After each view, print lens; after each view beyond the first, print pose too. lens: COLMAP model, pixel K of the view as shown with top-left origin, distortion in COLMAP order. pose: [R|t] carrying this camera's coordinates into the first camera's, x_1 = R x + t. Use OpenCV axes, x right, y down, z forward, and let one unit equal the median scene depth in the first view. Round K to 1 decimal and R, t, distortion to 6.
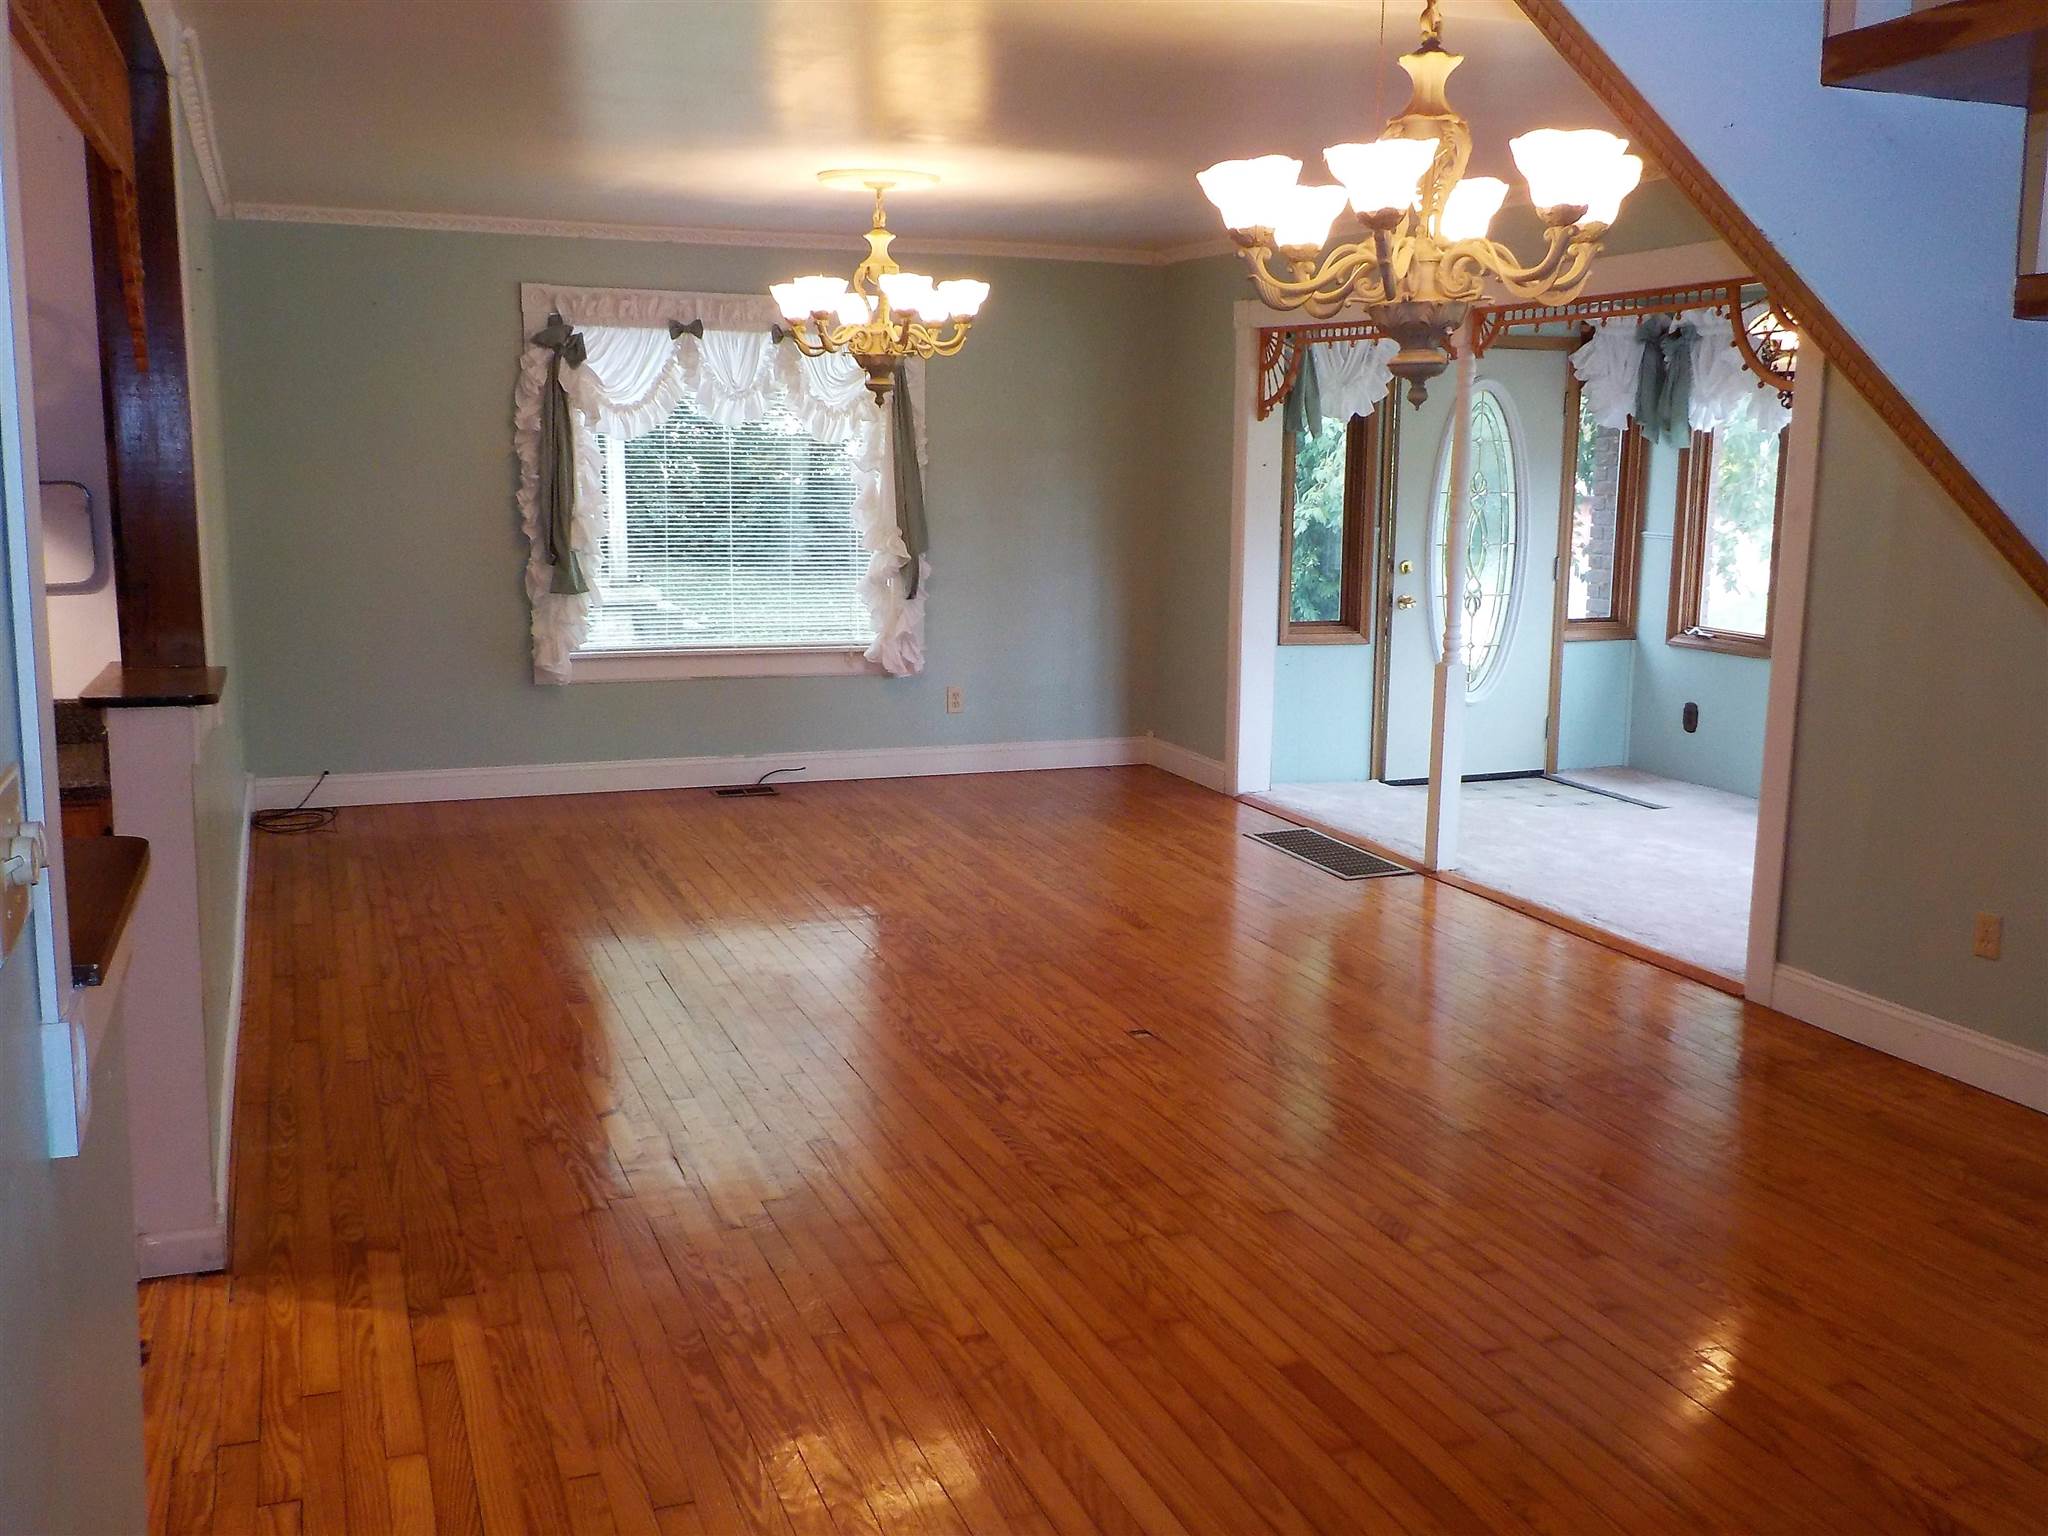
lens RADIAL K [[1892.7, 0, 1018.8], [0, 1892.7, 770.2], [0, 0, 1]] dist [0.014530, 0.000000]
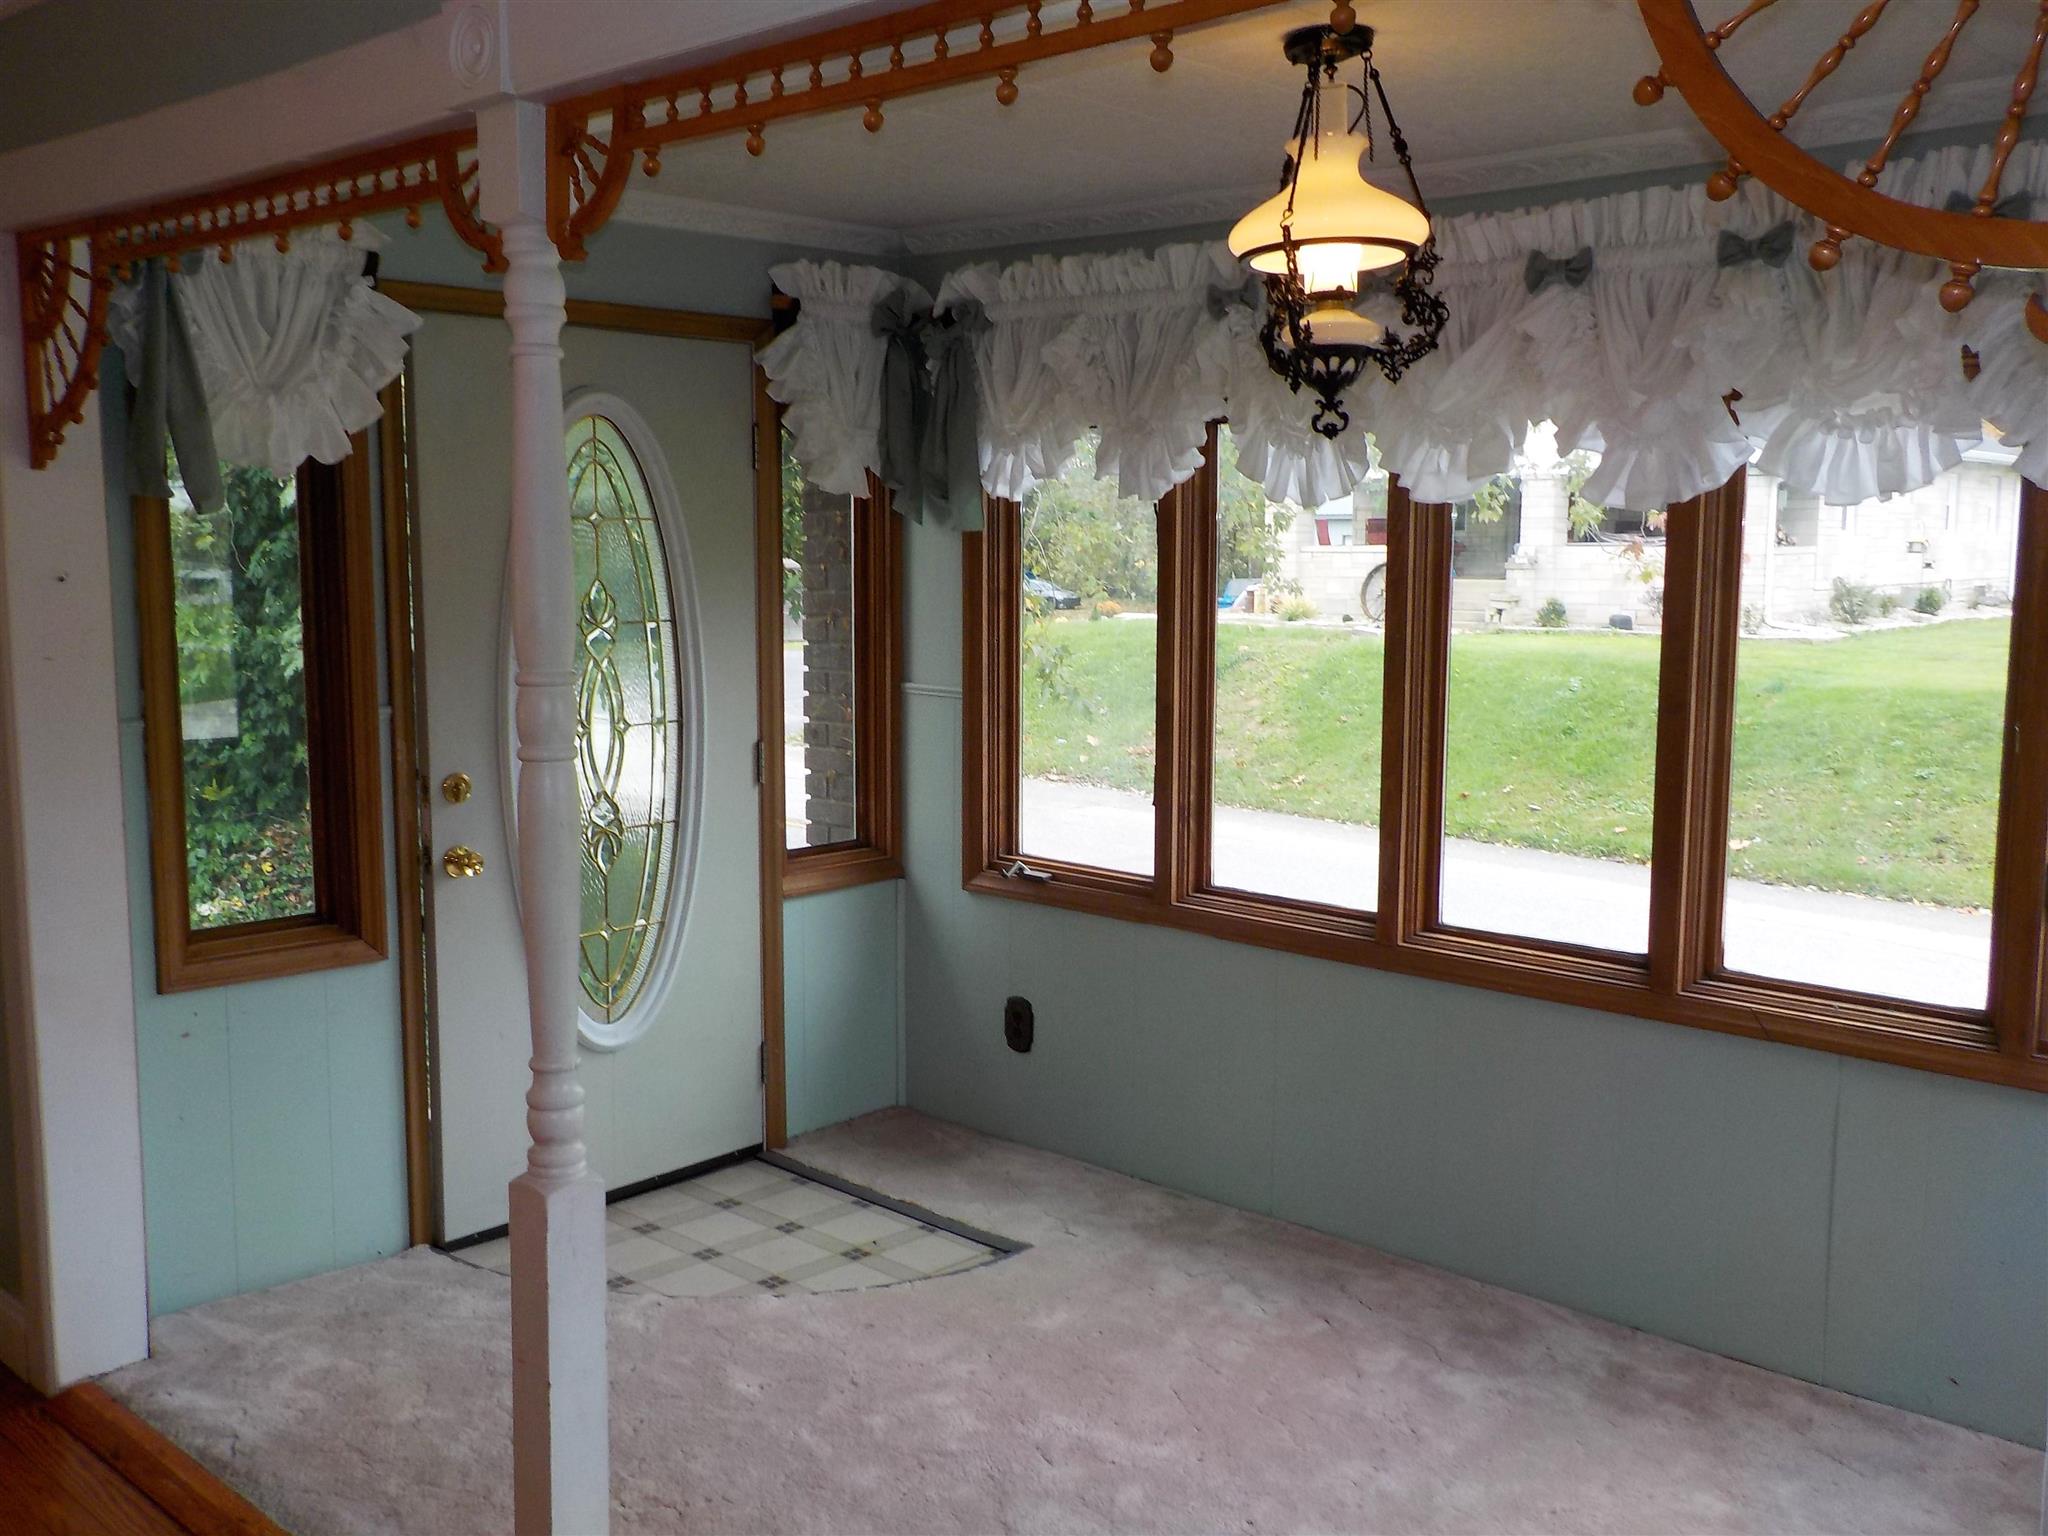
lens RADIAL K [[1892.7, 0, 1025.6], [0, 1892.7, 766.6], [0, 0, 1]] dist [0.014530, 0.000000]
pose [[0.897331, -0.060322, 0.437216, 0.124443], [0.078606, 0.996621, -0.023828, -0.088646], [-0.434301, 0.055749, 0.899041, 0.511095]]
